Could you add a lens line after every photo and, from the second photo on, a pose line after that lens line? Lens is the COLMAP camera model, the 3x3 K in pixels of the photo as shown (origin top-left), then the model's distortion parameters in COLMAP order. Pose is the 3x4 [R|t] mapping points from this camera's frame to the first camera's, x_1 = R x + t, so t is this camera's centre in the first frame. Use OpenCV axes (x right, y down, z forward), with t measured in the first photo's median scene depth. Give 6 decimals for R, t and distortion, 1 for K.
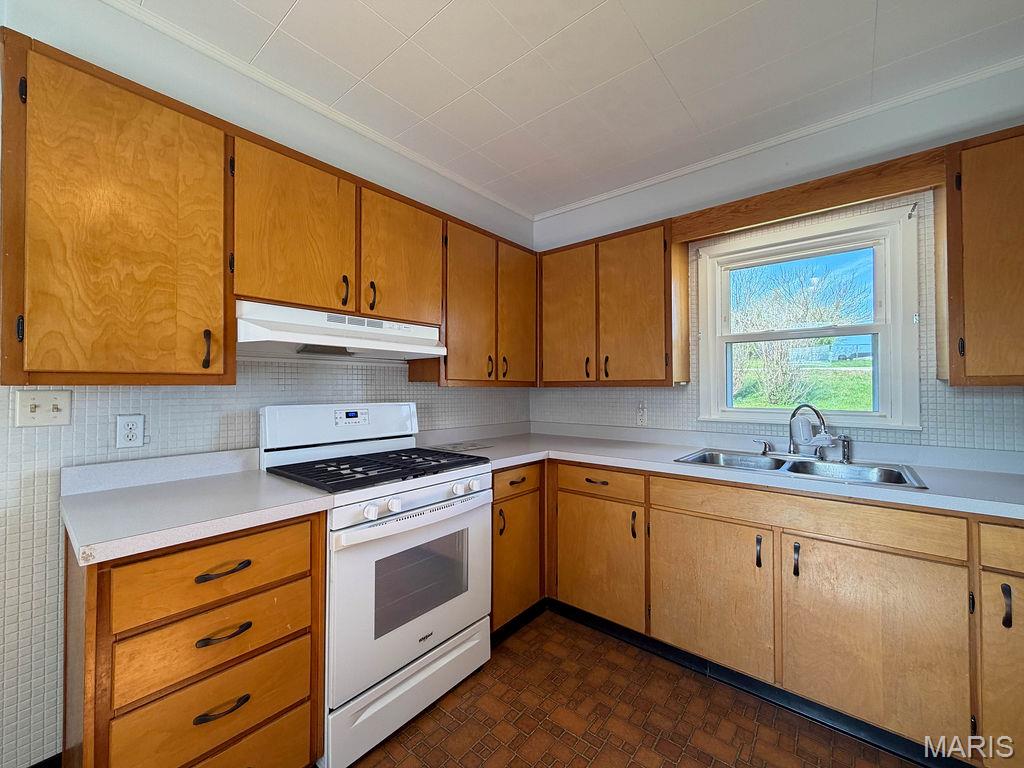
lens RADIAL K [[408.0, 0, 509.4], [0, 408.0, 383.0], [0, 0, 1]] dist [-0.002137, 0.000282]
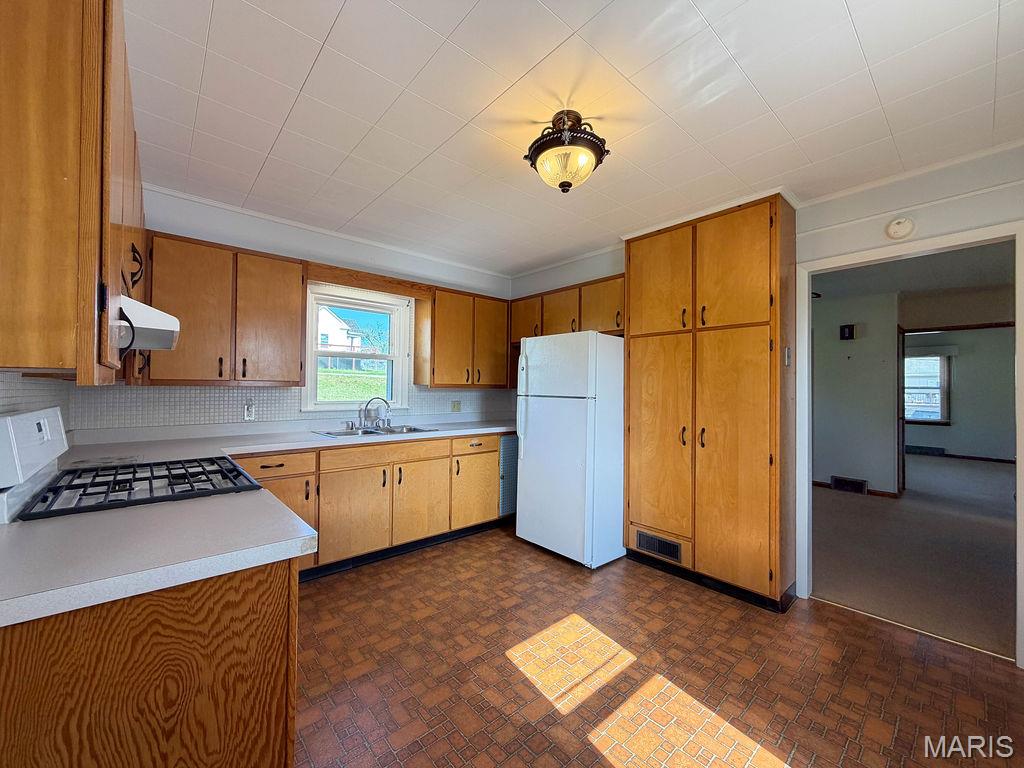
lens RADIAL K [[408.0, 0, 510.8], [0, 408.0, 384.4], [0, 0, 1]] dist [-0.002137, 0.000282]
pose [[0.149405, 0.010652, 0.988719, -1.022863], [-0.020764, 0.999755, -0.007634, -0.002717], [-0.988558, -0.019390, 0.149590, 0.163288]]
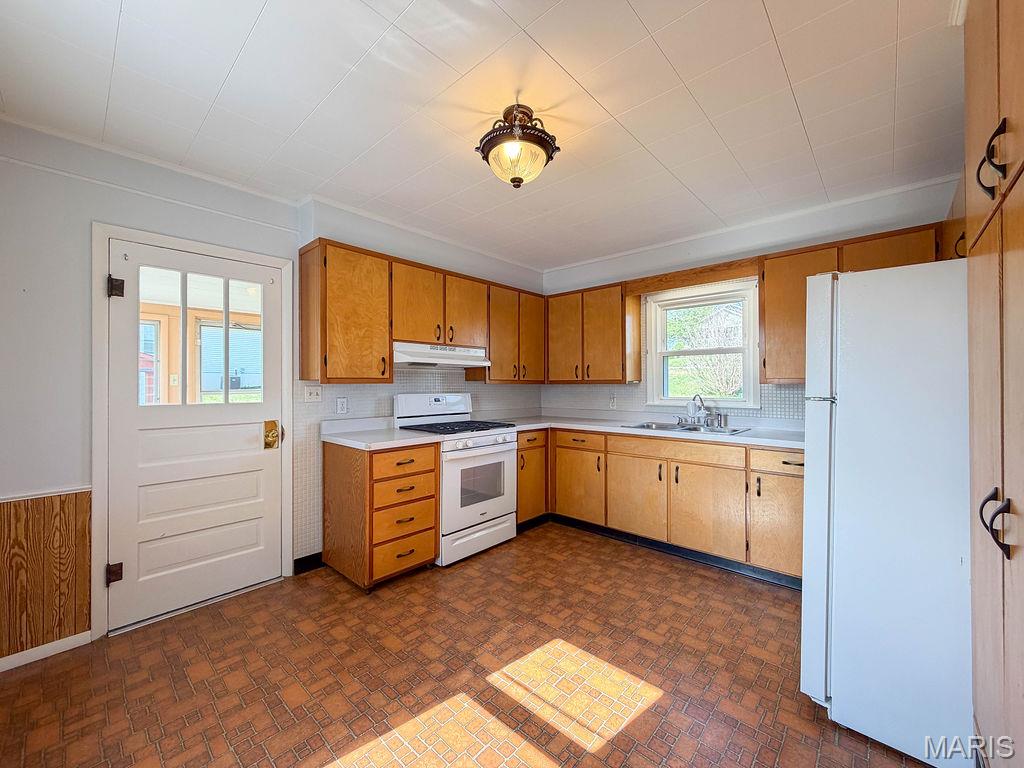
lens RADIAL K [[408.0, 0, 511.2], [0, 408.0, 386.3], [0, 0, 1]] dist [-0.002137, 0.000282]
pose [[0.999180, 0.000049, -0.040490, 0.004855], [0.000585, 0.999878, 0.015638, -0.009594], [0.040486, -0.015649, 0.999058, -0.820031]]
